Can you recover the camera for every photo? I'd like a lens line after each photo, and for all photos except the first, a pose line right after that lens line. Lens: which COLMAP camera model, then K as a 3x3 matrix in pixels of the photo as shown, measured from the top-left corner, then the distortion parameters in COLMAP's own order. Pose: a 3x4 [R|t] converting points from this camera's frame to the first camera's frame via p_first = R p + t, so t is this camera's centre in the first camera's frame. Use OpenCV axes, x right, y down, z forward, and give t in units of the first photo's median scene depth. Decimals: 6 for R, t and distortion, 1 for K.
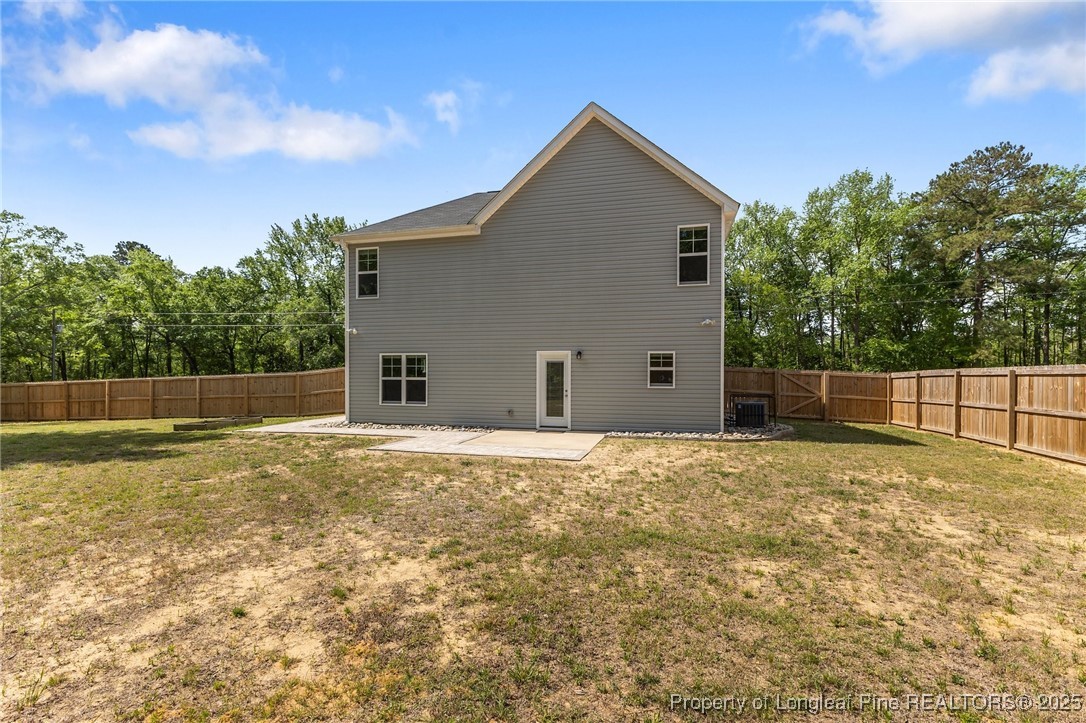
lens RADIAL K [[472.8, 0, 539.3], [0, 472.8, 373.1], [0, 0, 1]] dist [0.007966, -0.000233]
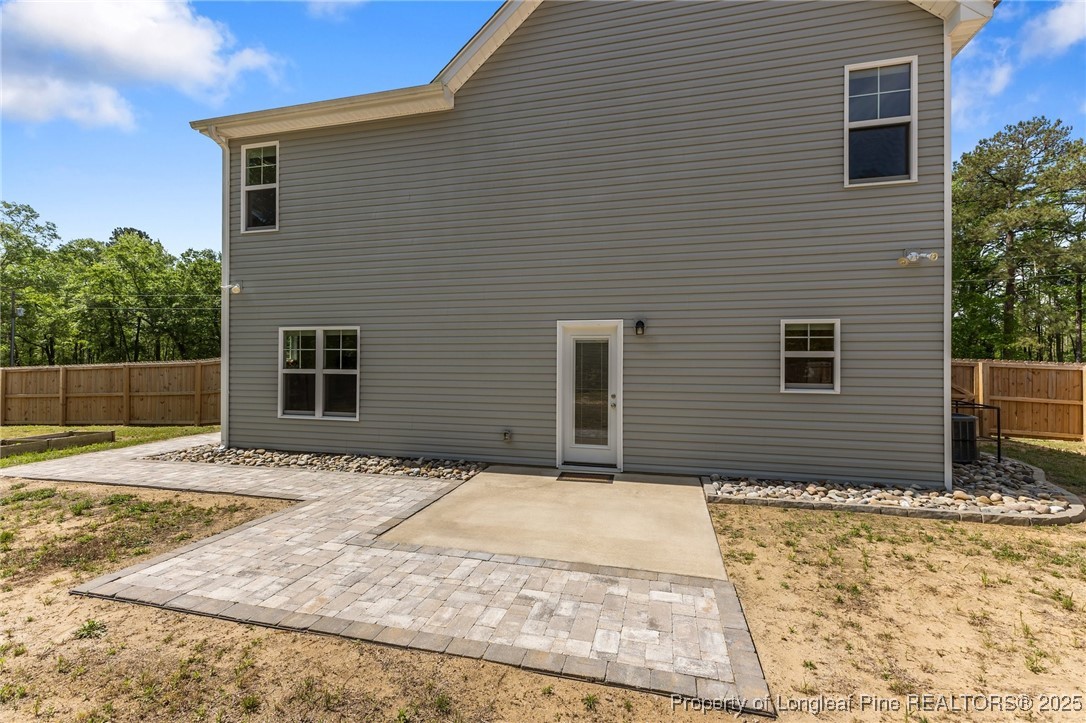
lens RADIAL K [[472.8, 0, 541.5], [0, 472.8, 357.4], [0, 0, 1]] dist [0.007966, -0.000233]
pose [[0.999996, 0.001986, 0.001870, -0.021922], [-0.001969, 0.999958, -0.008941, -0.000854], [-0.001888, 0.008938, 0.999958, 0.429488]]
